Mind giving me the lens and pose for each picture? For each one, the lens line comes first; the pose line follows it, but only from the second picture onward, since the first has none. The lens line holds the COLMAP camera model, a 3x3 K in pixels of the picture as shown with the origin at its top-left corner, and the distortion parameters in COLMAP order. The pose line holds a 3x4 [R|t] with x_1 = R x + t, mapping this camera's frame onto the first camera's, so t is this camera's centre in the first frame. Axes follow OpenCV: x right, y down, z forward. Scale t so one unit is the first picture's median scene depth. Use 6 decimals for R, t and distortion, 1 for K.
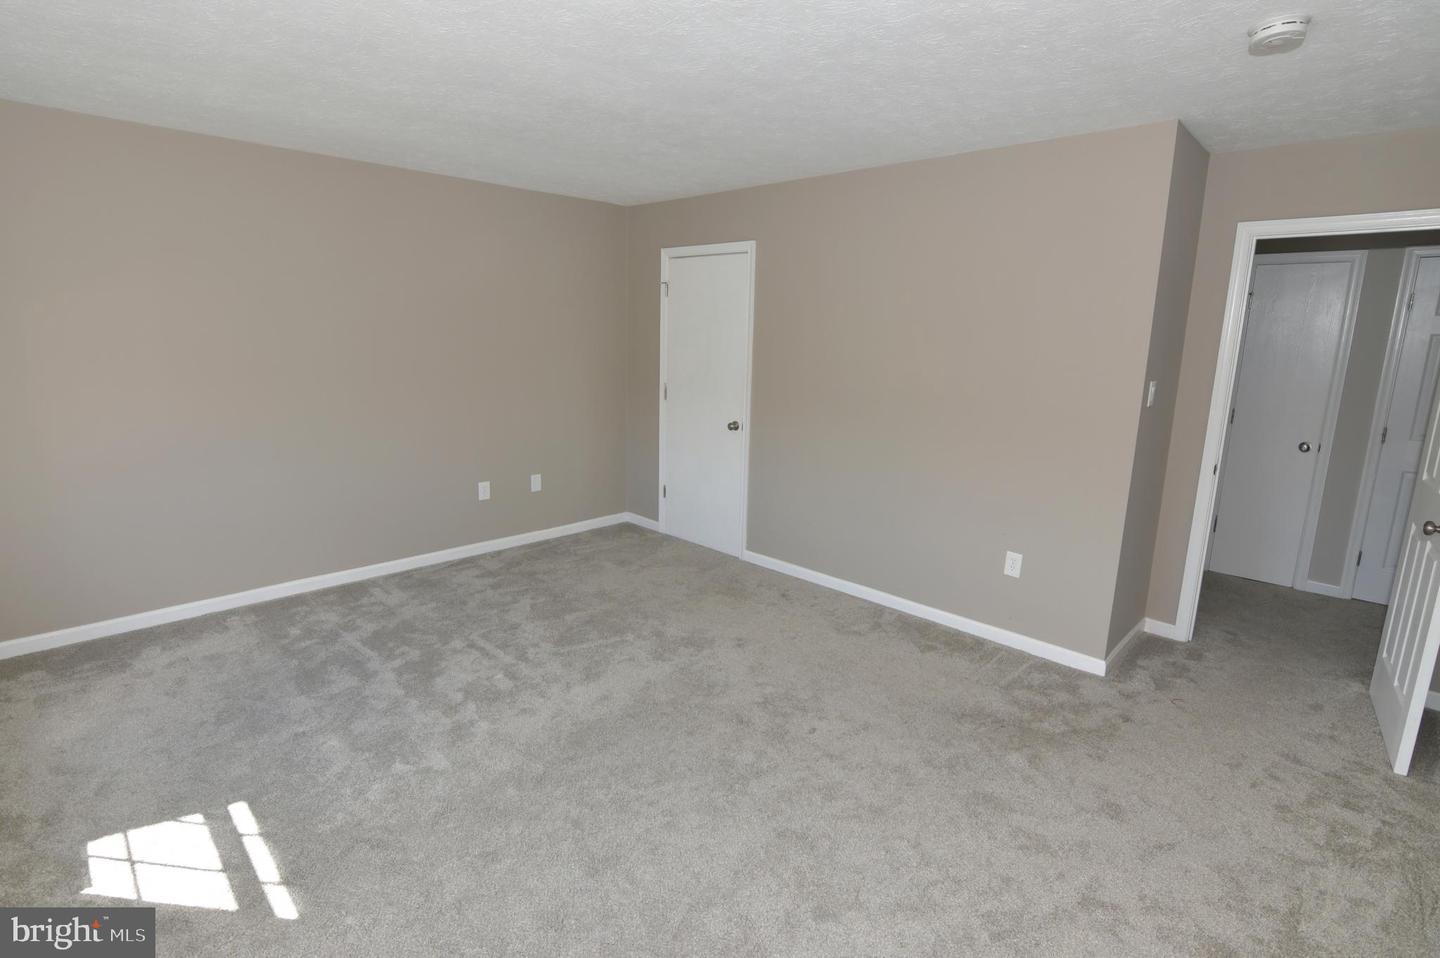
lens RADIAL K [[699.9, 0, 716.9], [0, 699.9, 467.3], [0, 0, 1]] dist [-0.033283, 0.009875]
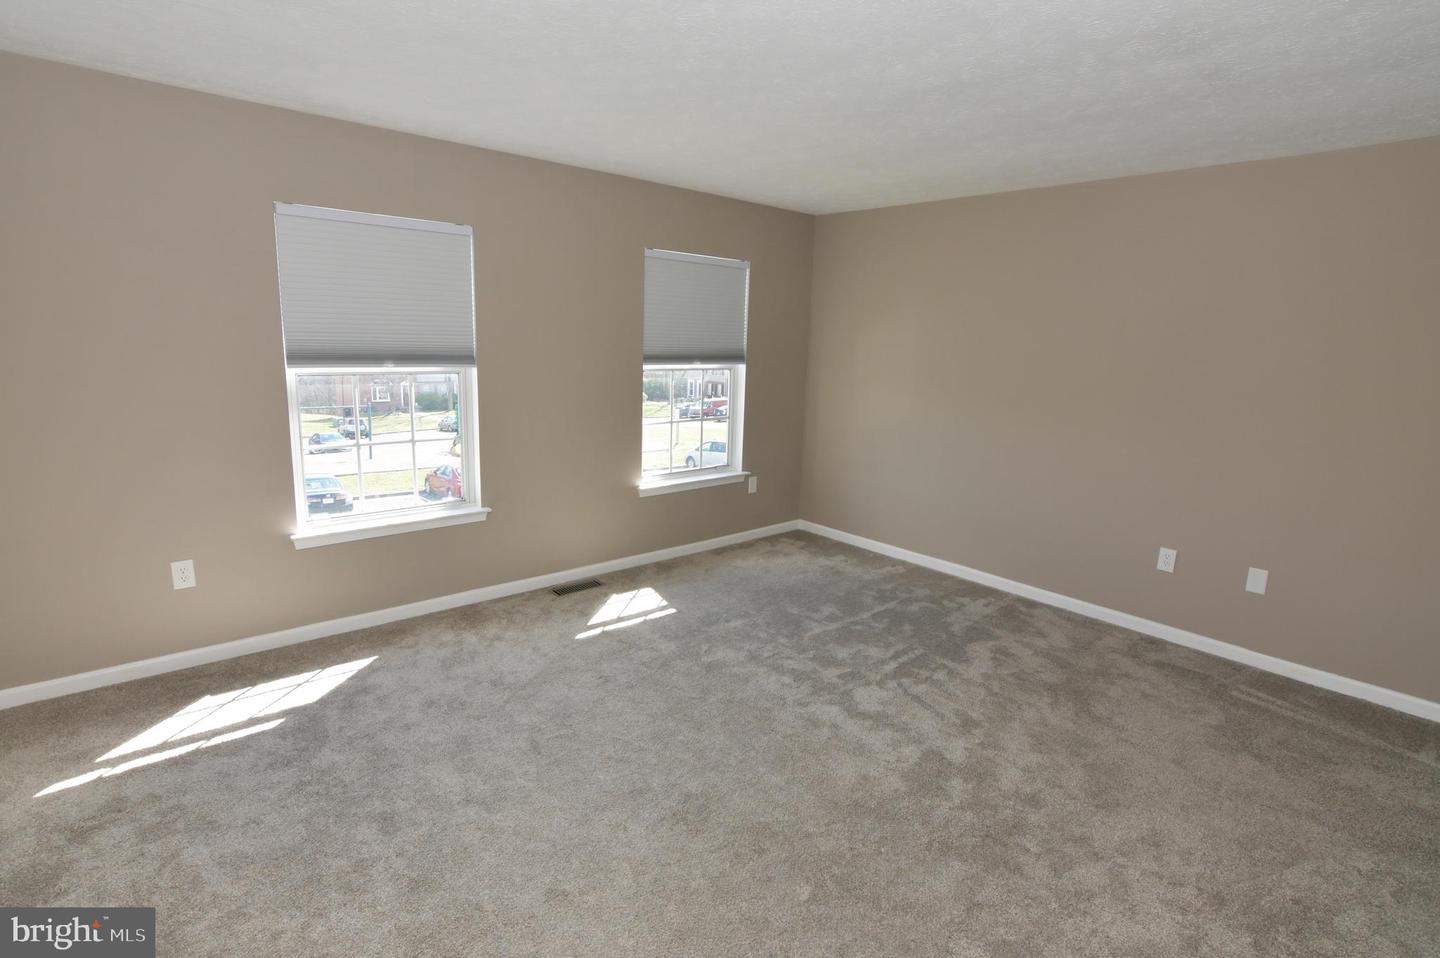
lens RADIAL K [[699.9, 0, 716.9], [0, 699.9, 467.3], [0, 0, 1]] dist [-0.033283, 0.009875]
pose [[-0.072260, 0.165049, -0.983635, 0.636382], [-0.225901, 0.957876, 0.177322, -0.127352], [0.971467, 0.235017, -0.031931, 0.698606]]
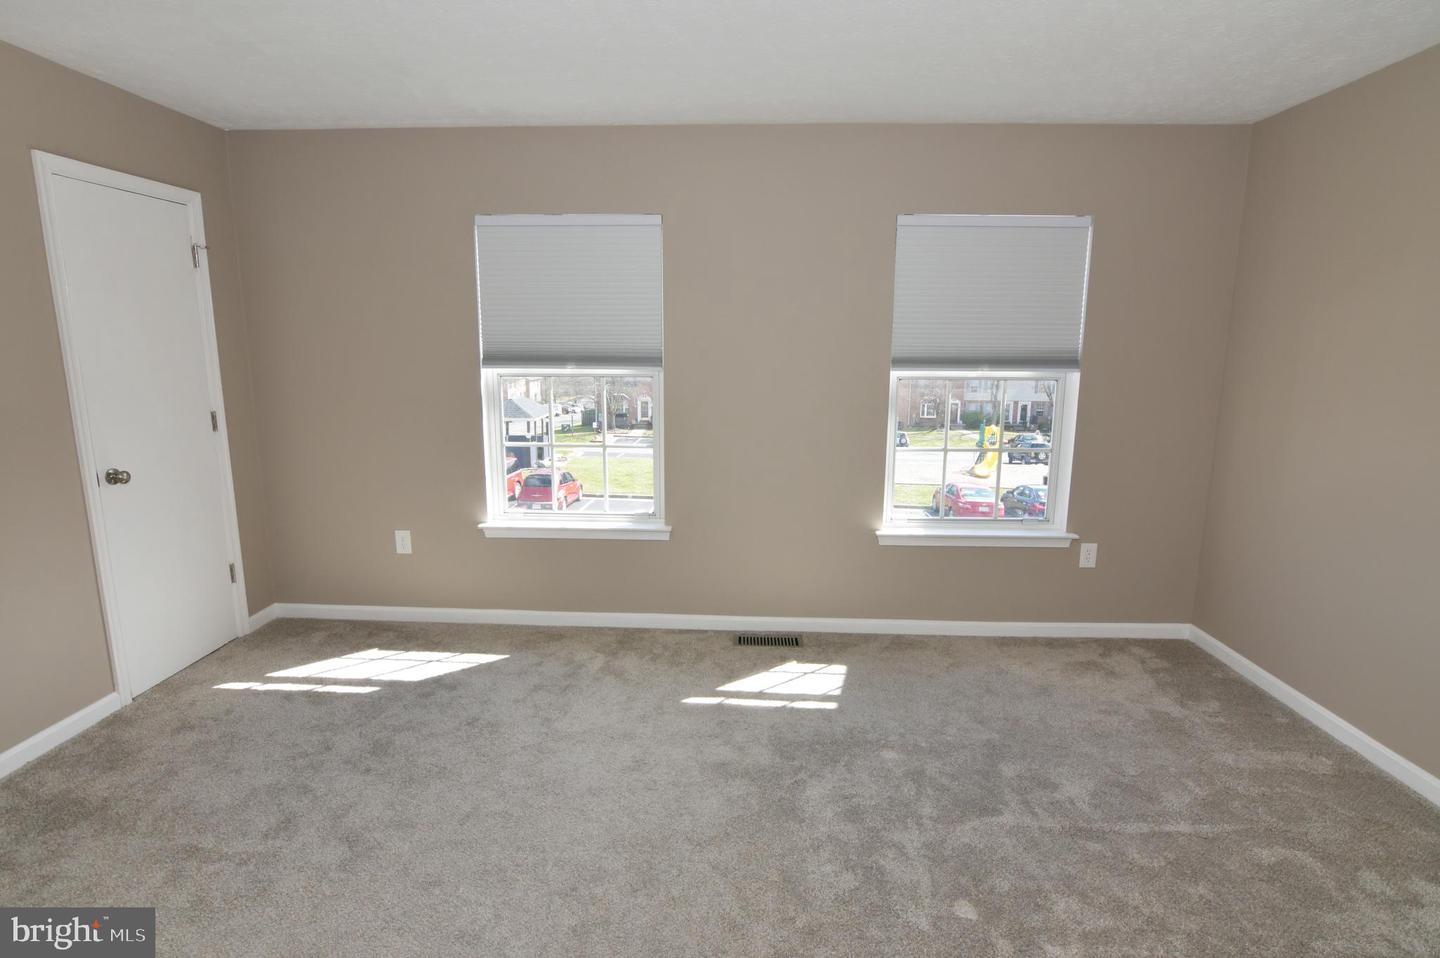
lens RADIAL K [[699.9, 0, 716.9], [0, 699.9, 467.3], [0, 0, 1]] dist [-0.033283, 0.009875]
pose [[-0.742370, 0.093904, -0.663377, 0.177635], [-0.148685, 0.942349, 0.299784, -0.177582], [0.653284, 0.321185, -0.685609, 1.033240]]
